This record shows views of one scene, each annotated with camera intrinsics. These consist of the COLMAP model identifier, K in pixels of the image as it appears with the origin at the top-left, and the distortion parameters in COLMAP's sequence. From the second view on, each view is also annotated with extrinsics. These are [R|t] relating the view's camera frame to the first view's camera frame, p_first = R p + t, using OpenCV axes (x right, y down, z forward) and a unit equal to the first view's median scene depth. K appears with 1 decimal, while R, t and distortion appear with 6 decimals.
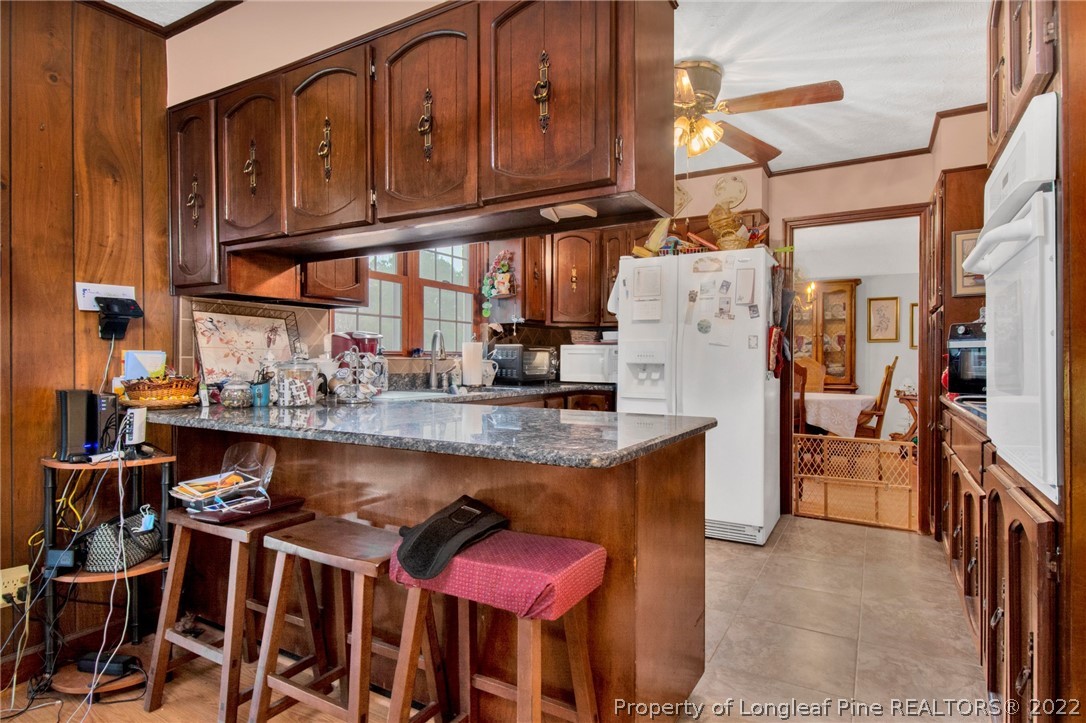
lens RADIAL K [[590.7, 0, 537.6], [0, 590.7, 359.8], [0, 0, 1]] dist [0.019183, -0.000082]
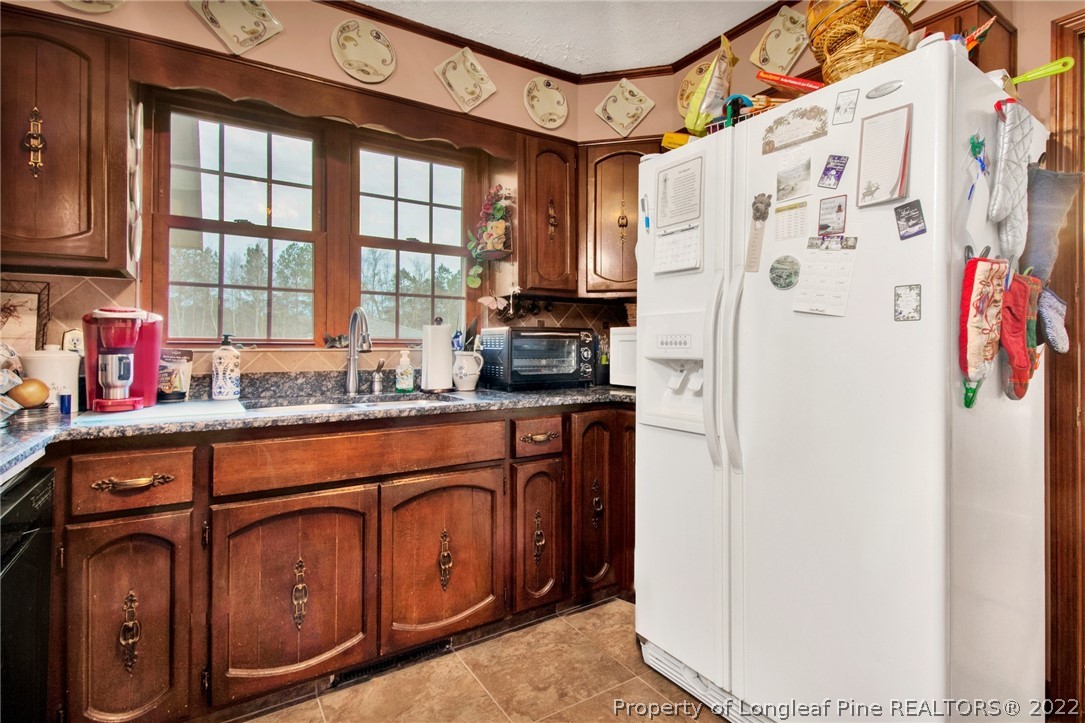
lens RADIAL K [[525.4, 0, 542.0], [0, 525.4, 348.5], [0, 0, 1]] dist [0.001638, 0.000117]
pose [[0.893455, -0.003955, -0.449136, 0.259268], [0.003045, 0.999992, -0.002749, -0.001031], [0.449143, 0.001089, 0.893459, 0.510101]]
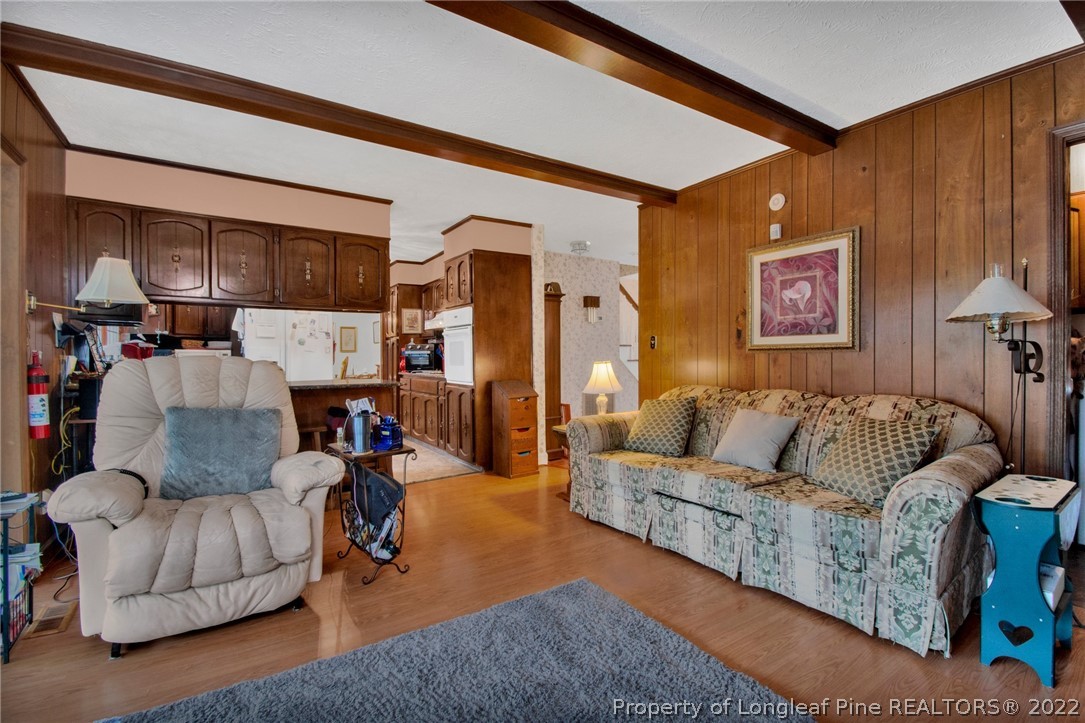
lens RADIAL K [[495.8, 0, 551.1], [0, 495.8, 361.5], [0, 0, 1]] dist [0.033444, -0.029131]
pose [[0.429283, -0.013695, 0.903066, -0.746351], [0.007242, 0.999905, 0.011722, -0.003989], [-0.903141, 0.001508, 0.429341, -0.391171]]
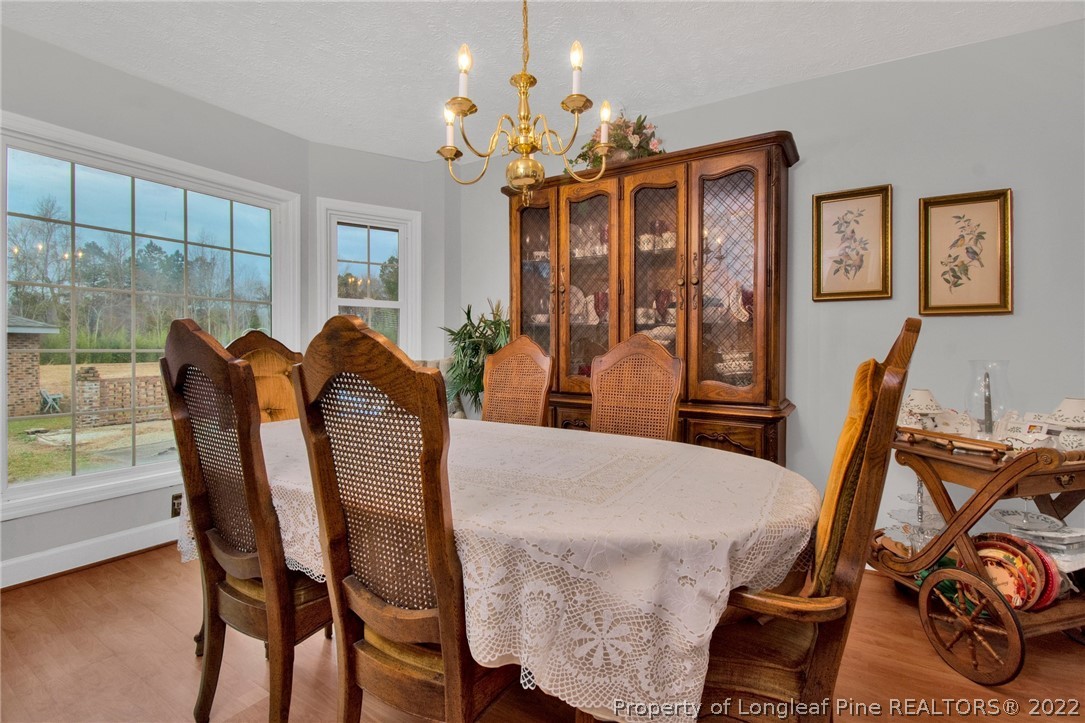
lens RADIAL K [[495.8, 0, 551.1], [0, 495.8, 361.5], [0, 0, 1]] dist [0.033444, -0.029131]
pose [[0.999957, -0.000169, -0.009267, 0.651866], [0.000379, 0.999745, 0.022600, 0.008501], [0.009261, -0.022603, 0.999702, 1.122454]]
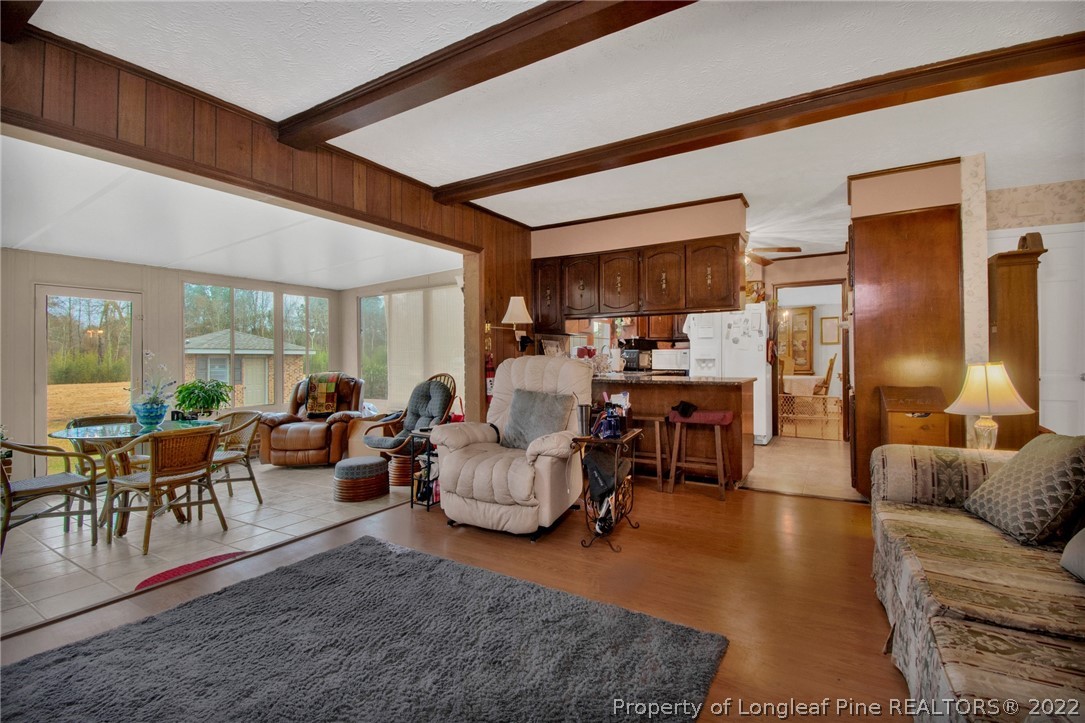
lens RADIAL K [[500.4, 0, 541.9], [0, 500.4, 354.8], [0, 0, 1]] dist [0.023604, -0.031333]
pose [[0.999839, -0.011873, -0.013485, -0.327400], [0.011783, 0.999908, -0.006728, -0.002761], [0.013564, 0.006568, 0.999886, -0.669261]]
